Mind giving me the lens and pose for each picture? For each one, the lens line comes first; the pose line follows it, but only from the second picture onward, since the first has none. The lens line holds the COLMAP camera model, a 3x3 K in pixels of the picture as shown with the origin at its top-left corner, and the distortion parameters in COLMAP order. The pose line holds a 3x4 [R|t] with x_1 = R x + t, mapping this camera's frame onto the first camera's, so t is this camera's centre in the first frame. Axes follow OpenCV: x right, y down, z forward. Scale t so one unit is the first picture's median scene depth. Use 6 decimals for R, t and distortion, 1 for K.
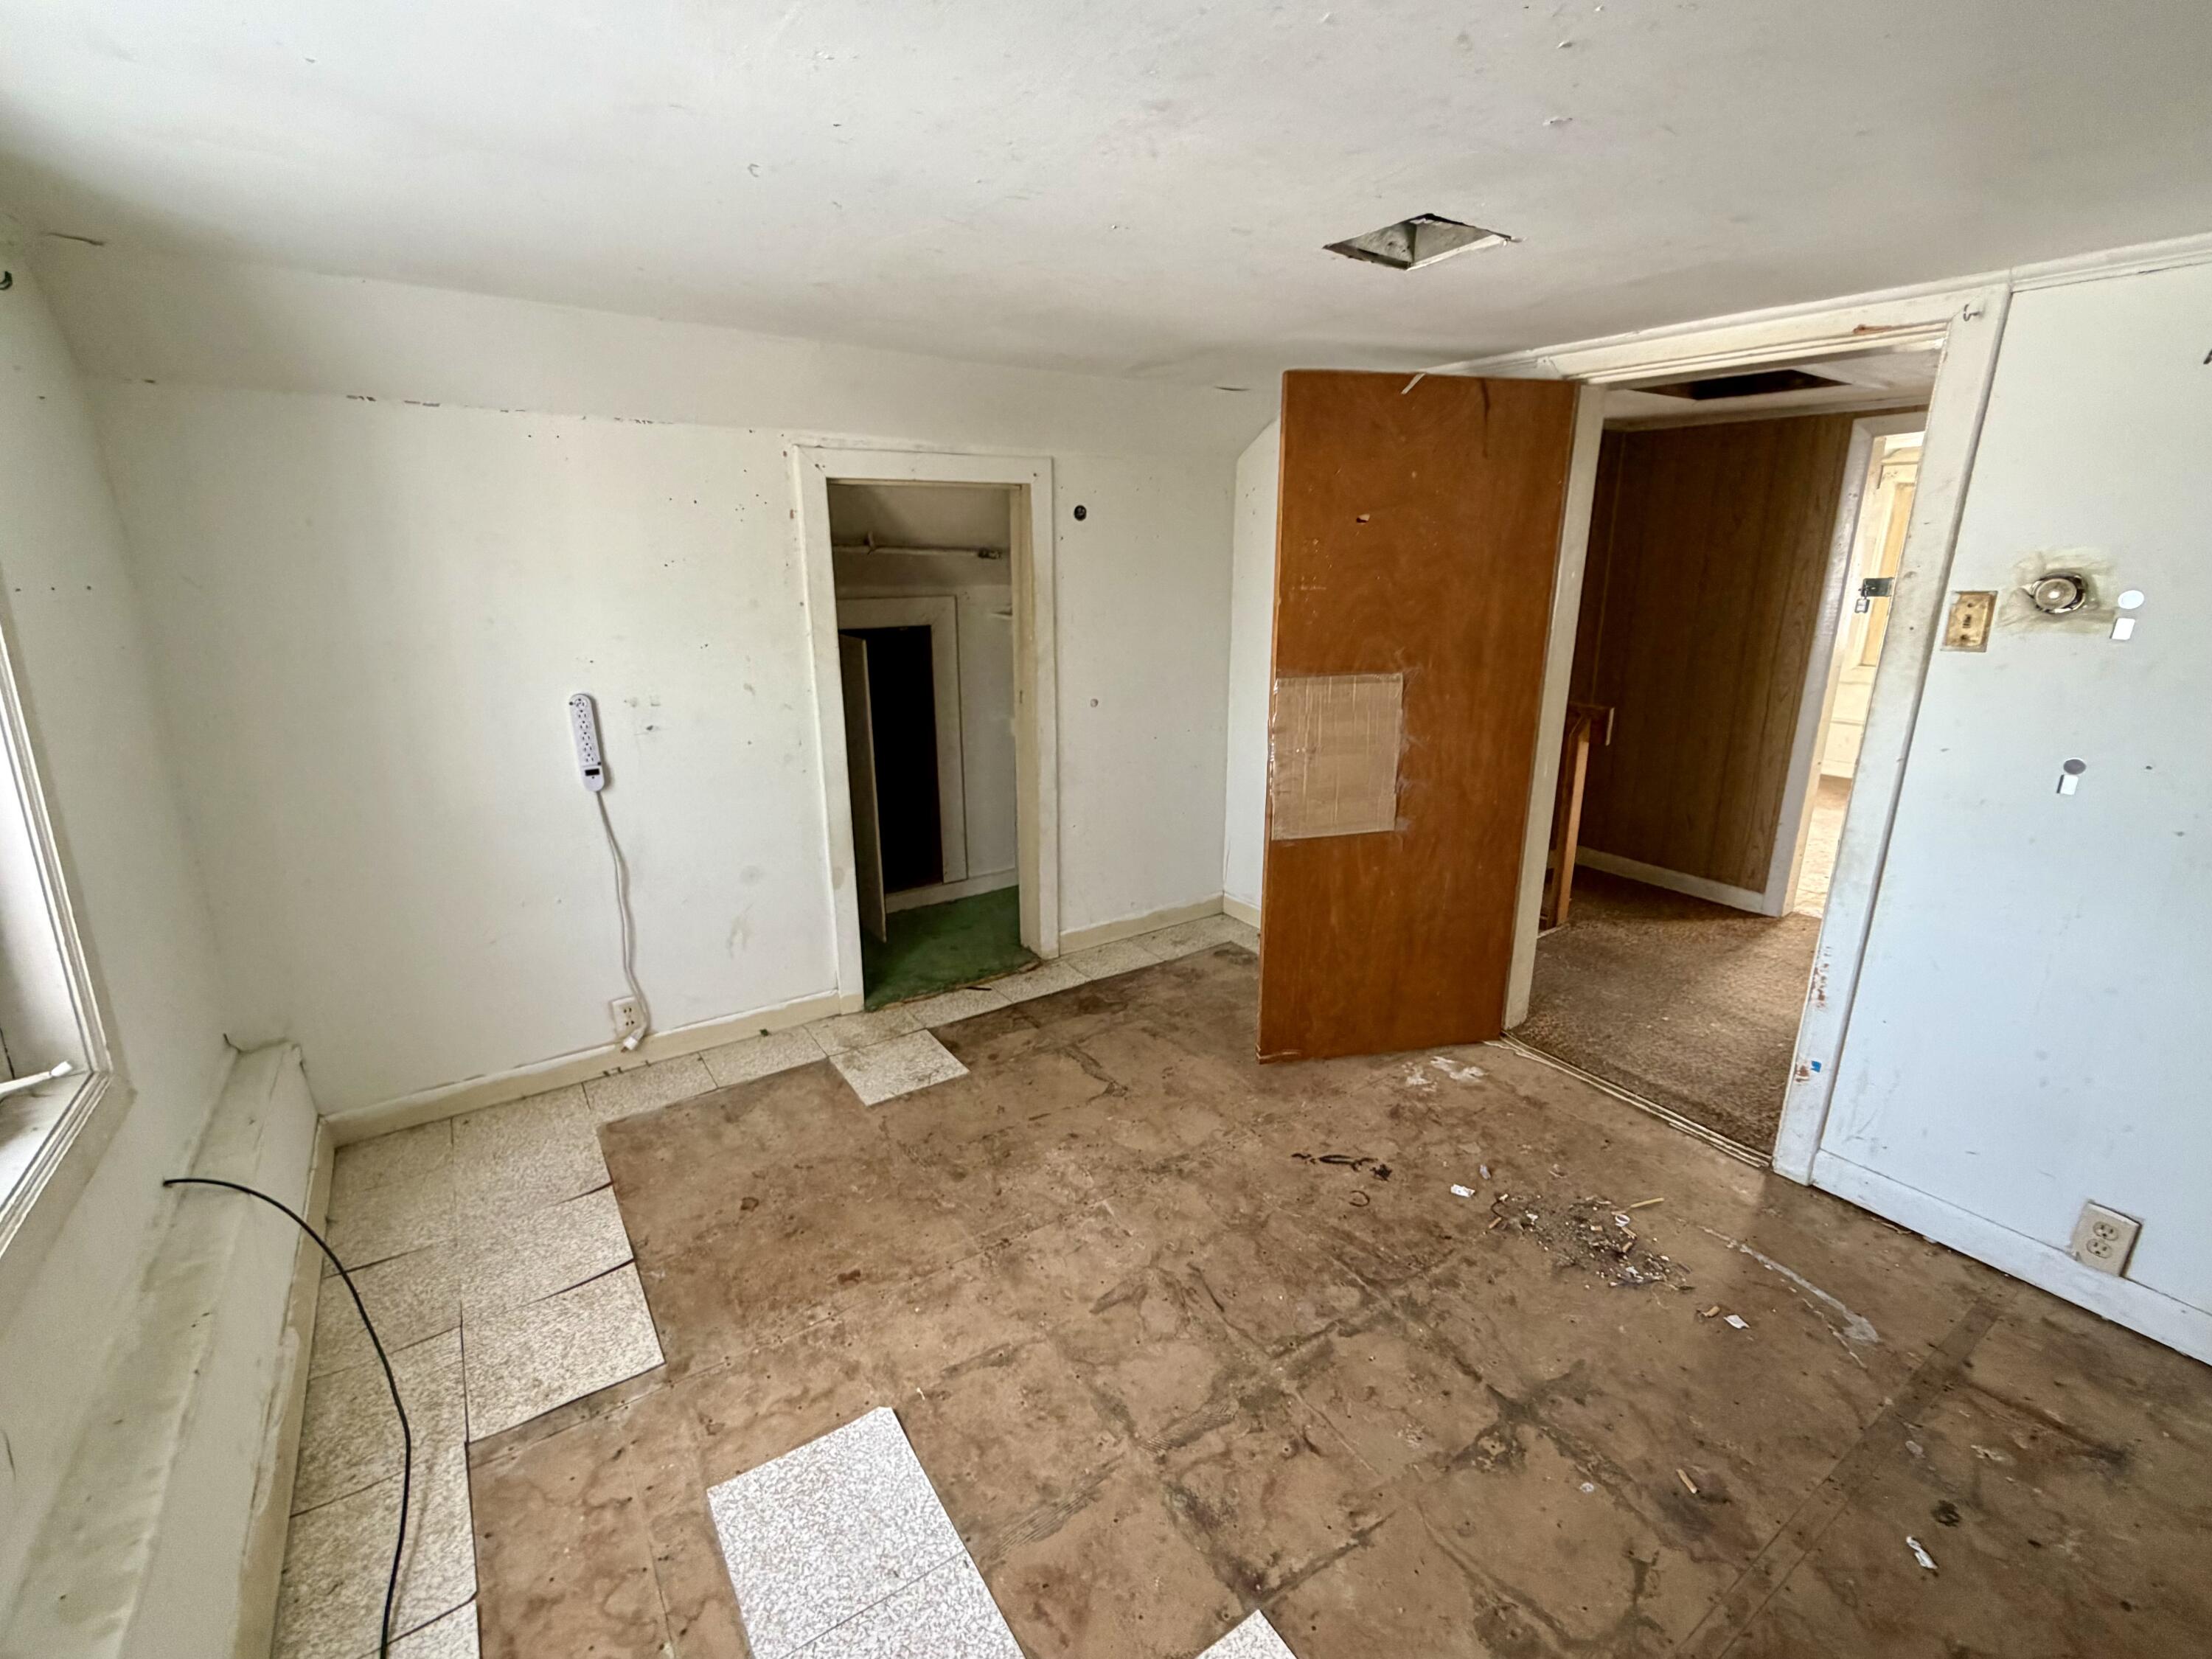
lens RADIAL K [[982.4, 0, 1106.0], [0, 982.4, 819.5], [0, 0, 1]] dist [0.000979, -0.001206]
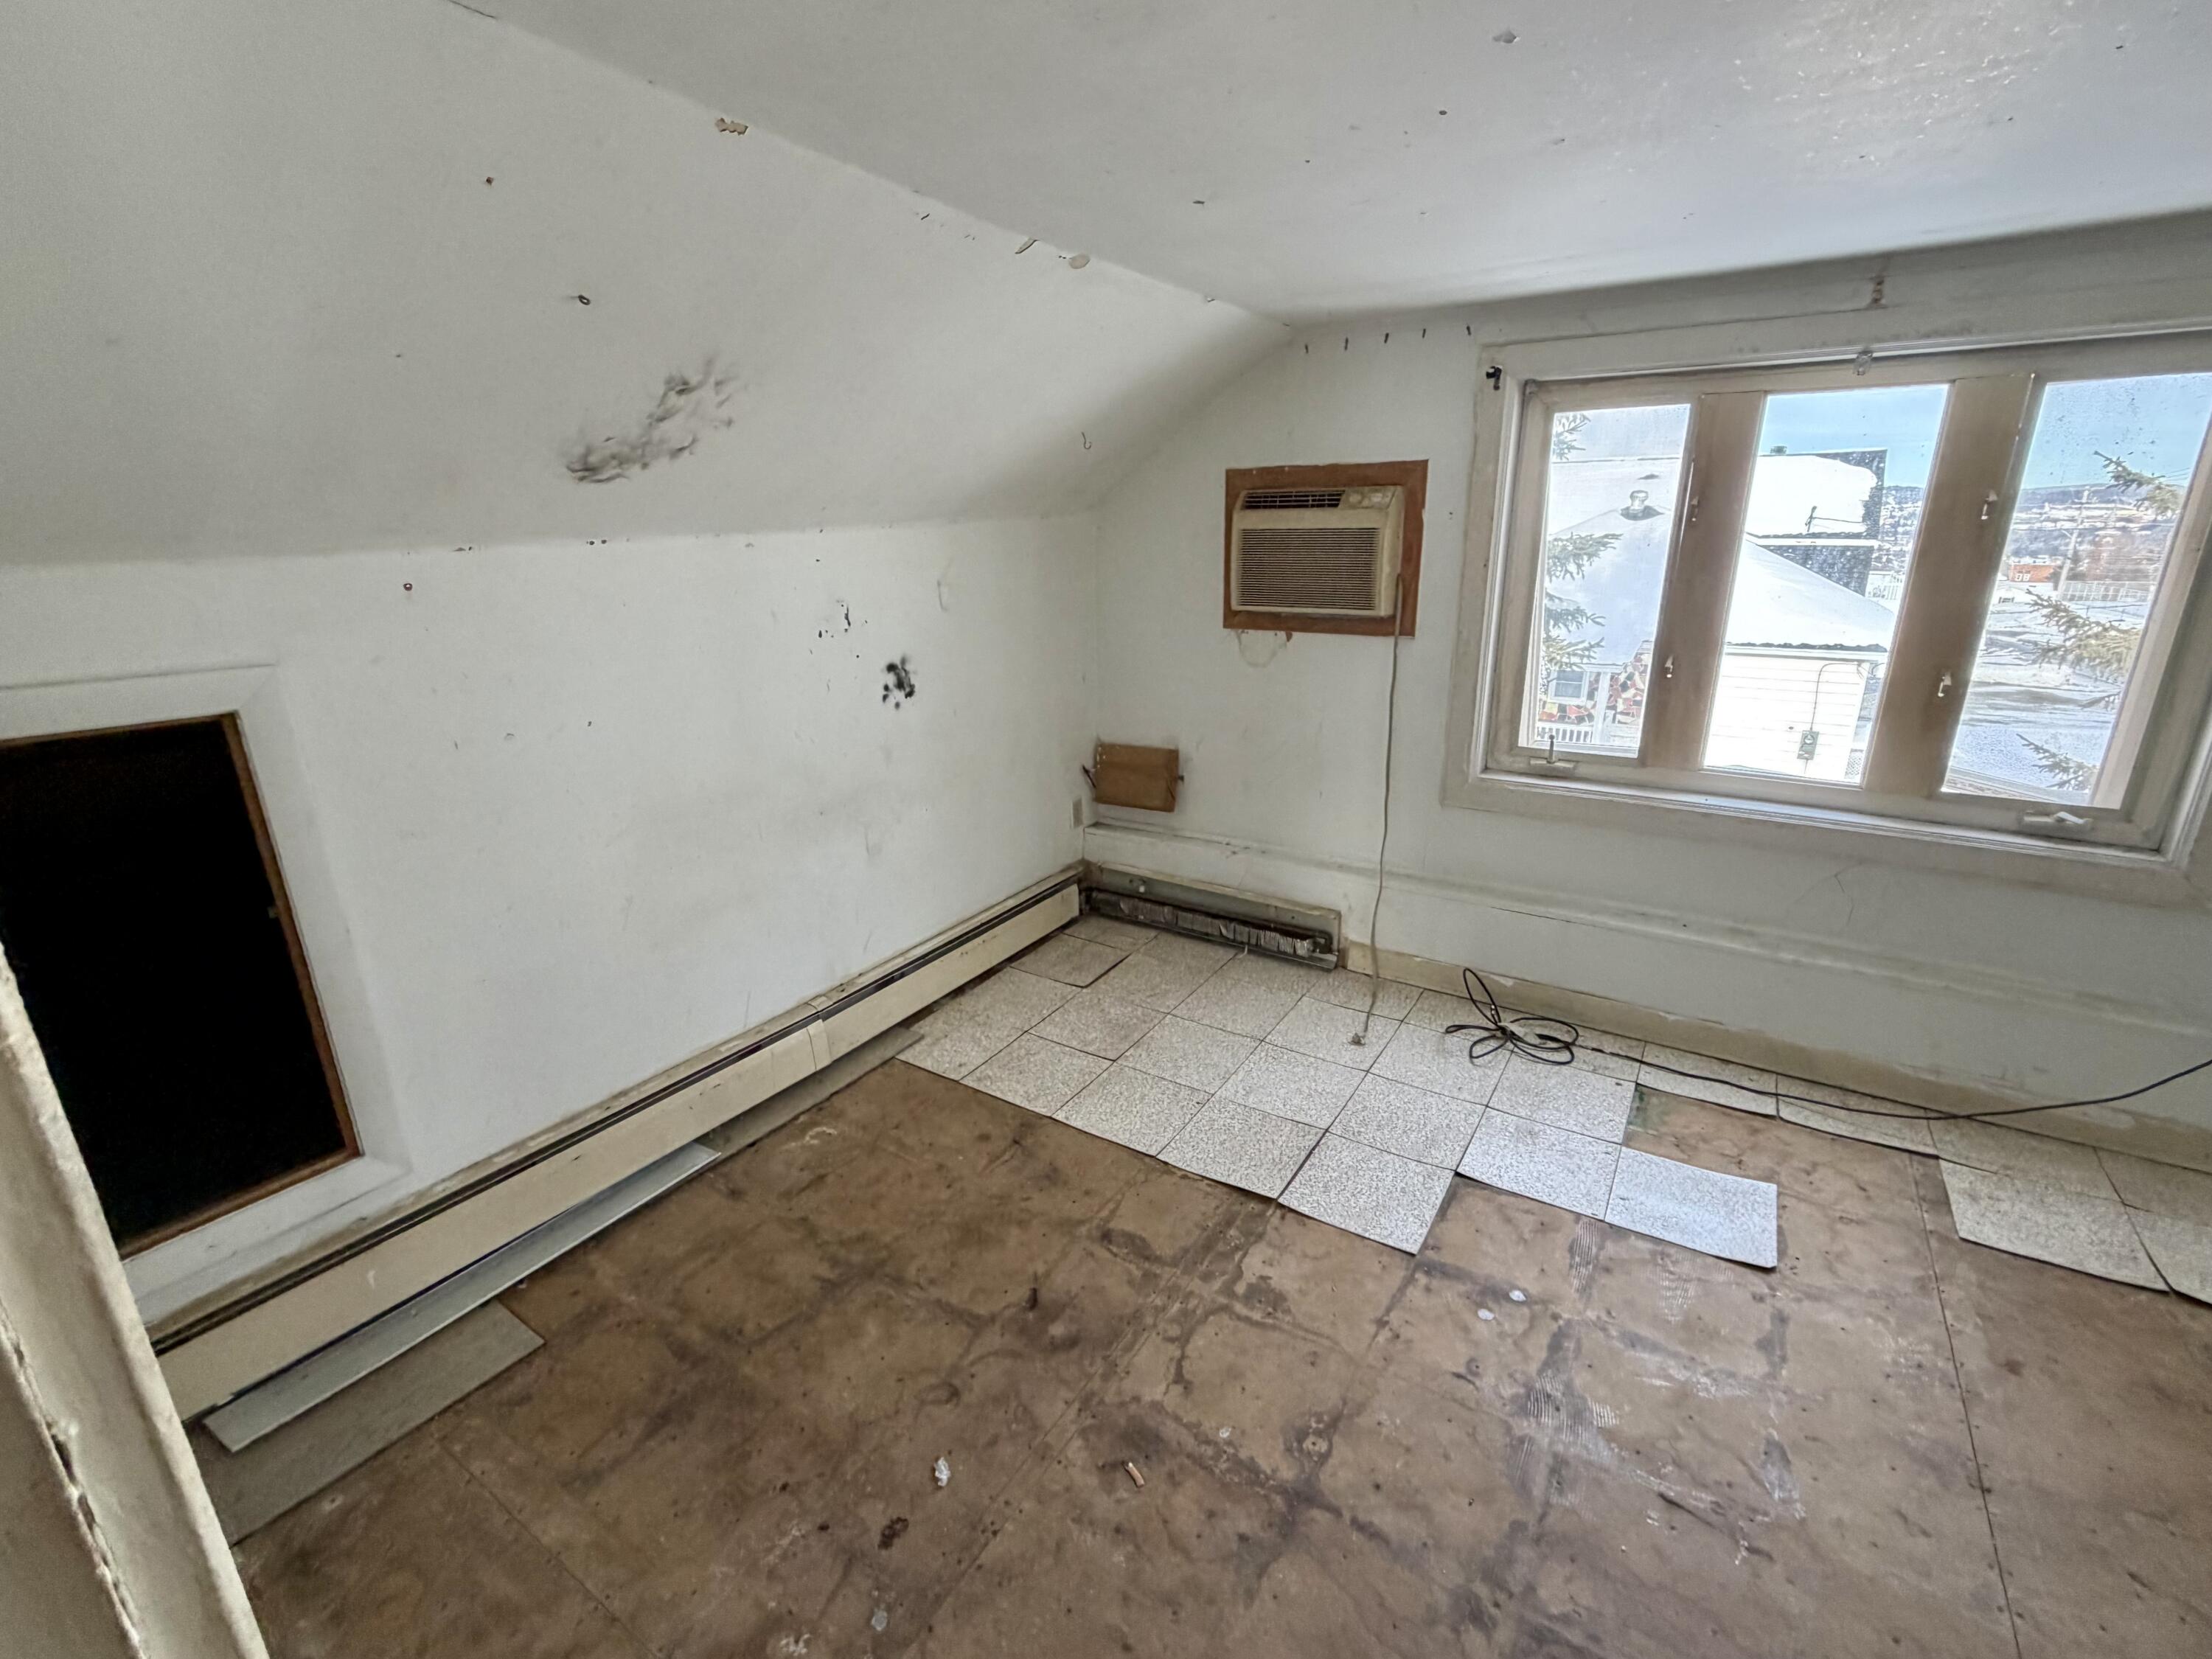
lens RADIAL K [[982.4, 0, 1107.7], [0, 982.4, 828.1], [0, 0, 1]] dist [0.000979, -0.001206]
pose [[-0.915492, 0.130597, -0.380552, 0.891093], [-0.095787, 0.847908, 0.521417, -0.367128], [0.390768, 0.513805, -0.763744, 1.382859]]
